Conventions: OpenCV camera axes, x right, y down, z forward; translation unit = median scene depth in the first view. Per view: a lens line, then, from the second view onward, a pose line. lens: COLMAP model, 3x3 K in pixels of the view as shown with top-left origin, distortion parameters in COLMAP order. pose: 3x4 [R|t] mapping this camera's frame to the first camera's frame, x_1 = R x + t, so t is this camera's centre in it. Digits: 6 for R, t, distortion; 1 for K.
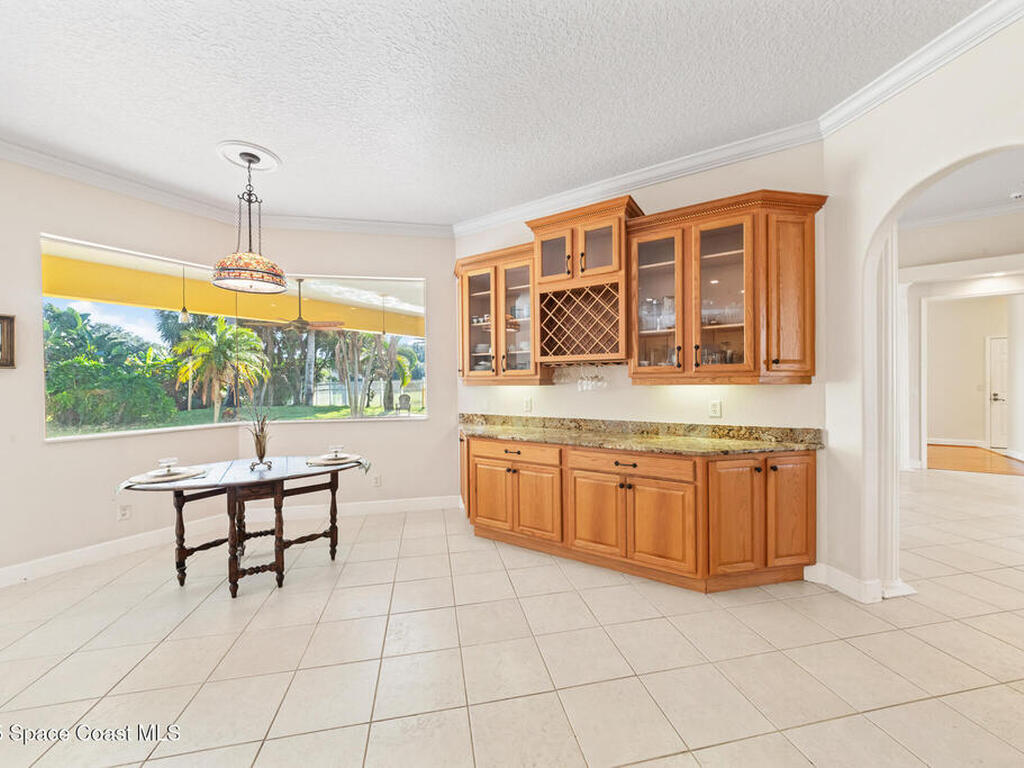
lens RADIAL K [[404.2, 0, 512.0], [0, 404.2, 384.0], [0, 0, 1]] dist [-0.001384, -0.000312]
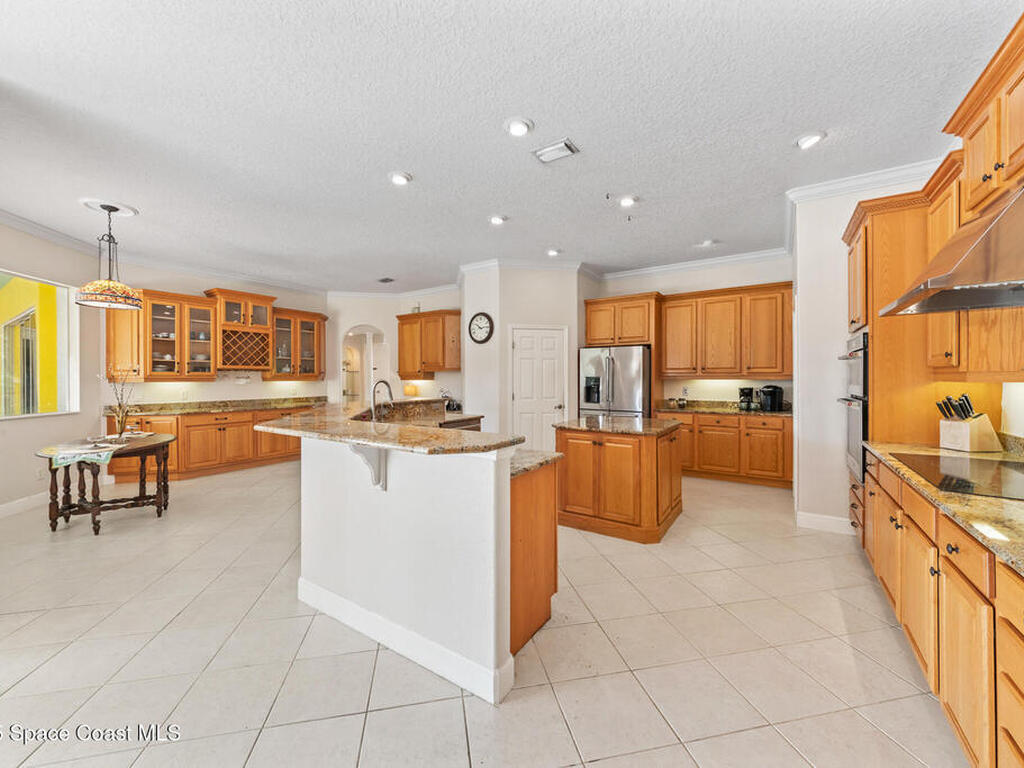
lens RADIAL K [[408.8, 0, 512.0], [0, 408.8, 377.0], [0, 0, 1]] dist [0.000061, -0.000062]
pose [[-0.000978, 0.011108, 0.999938, -1.866901], [0.009082, 0.999897, -0.011098, 0.015917], [-0.999958, 0.009070, -0.001079, -0.286643]]
